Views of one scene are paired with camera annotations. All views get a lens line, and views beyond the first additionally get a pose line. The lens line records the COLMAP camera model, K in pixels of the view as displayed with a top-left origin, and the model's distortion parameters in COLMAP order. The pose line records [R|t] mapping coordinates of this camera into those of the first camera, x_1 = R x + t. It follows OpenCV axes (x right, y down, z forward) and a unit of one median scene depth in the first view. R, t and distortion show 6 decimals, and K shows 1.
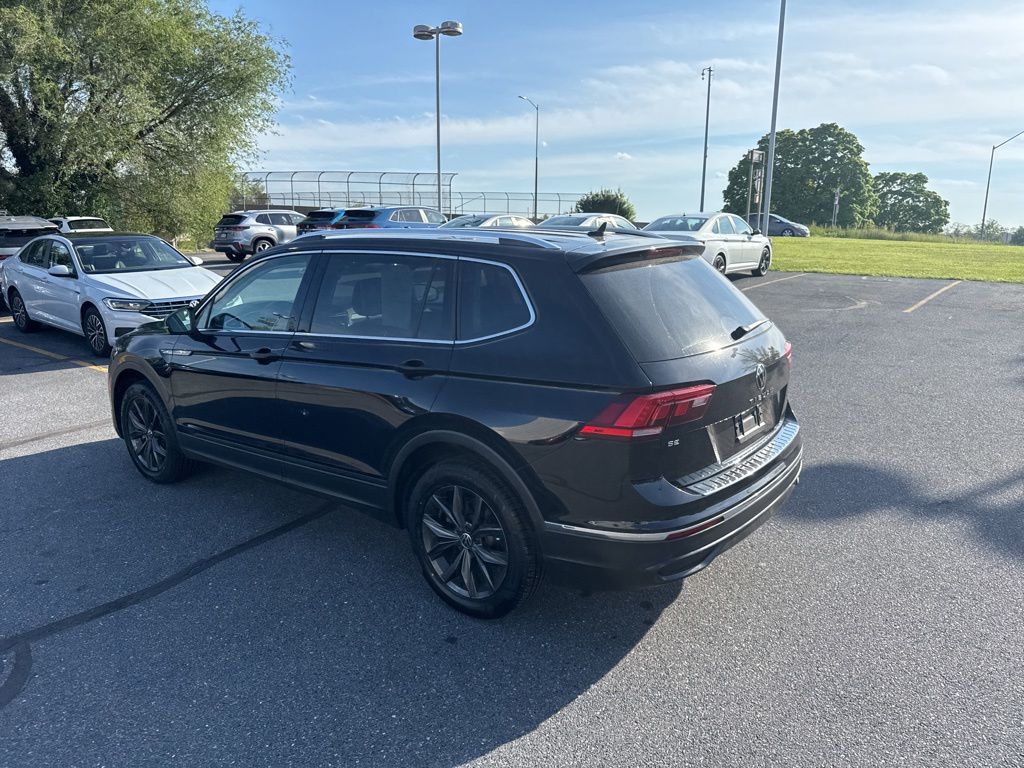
lens RADIAL K [[721.0, 0, 511.7], [0, 721.0, 384.7], [0, 0, 1]] dist [0.042119, -0.058624]
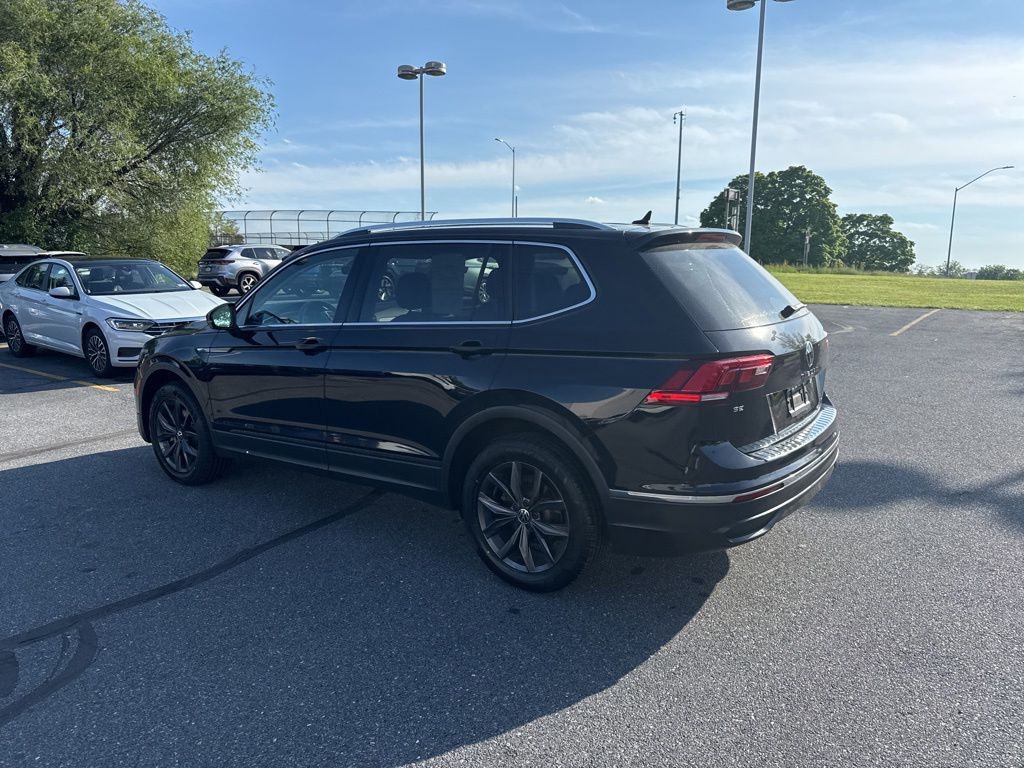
lens RADIAL K [[721.0, 0, 504.7], [0, 721.0, 396.0], [0, 0, 1]] dist [0.042119, -0.058624]
pose [[0.999641, -0.004400, 0.026425, -0.015316], [0.005463, 0.999174, -0.040258, 0.011449], [-0.026226, 0.040387, 0.998840, -0.003154]]
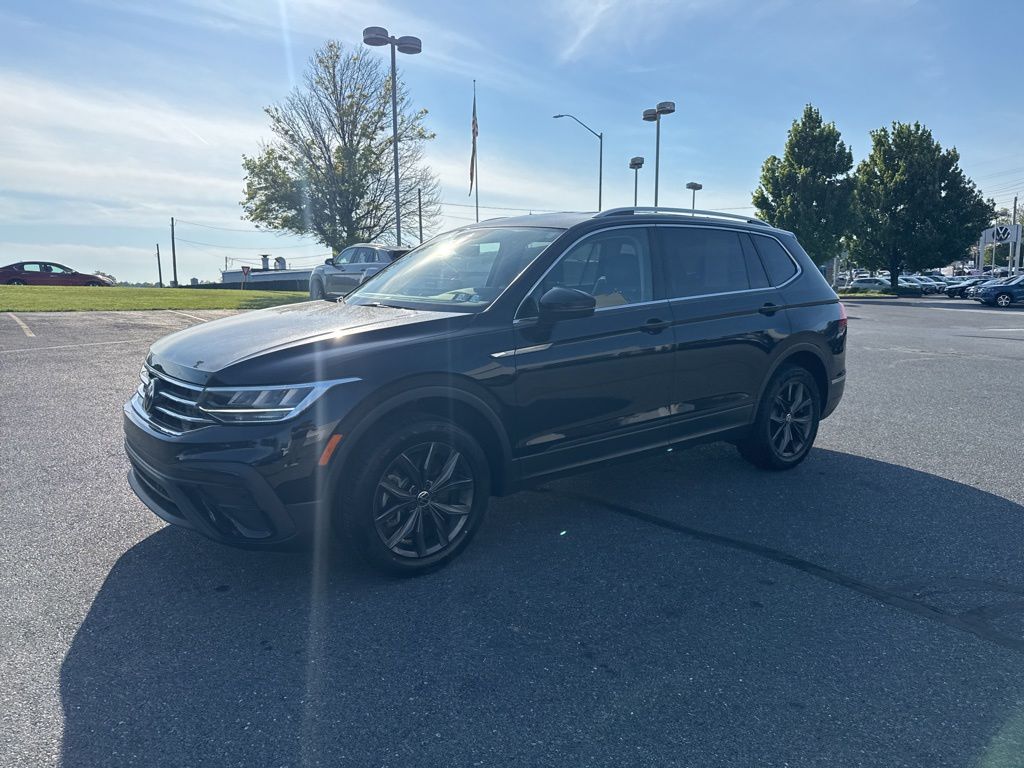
lens RADIAL K [[721.0, 0, 507.4], [0, 721.0, 397.0], [0, 0, 1]] dist [0.042119, -0.058624]
pose [[0.241344, -0.153856, 0.958166, -0.217783], [0.206261, 0.972925, 0.104273, -0.014256], [-0.948267, 0.172466, 0.266544, 0.150630]]
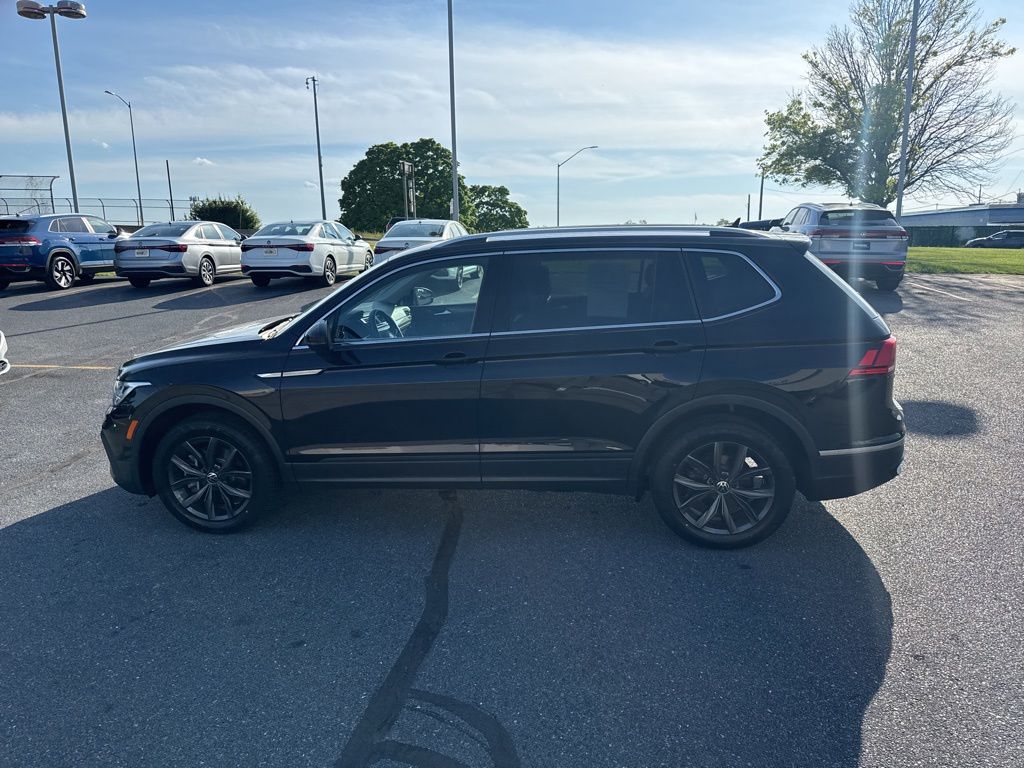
lens RADIAL K [[721.0, 0, 511.9], [0, 721.0, 389.9], [0, 0, 1]] dist [0.042119, -0.058624]
pose [[0.860166, -0.126330, 0.494121, -0.122054], [0.128699, 0.991248, 0.029389, -0.002819], [-0.493509, 0.038313, 0.868896, 0.017278]]
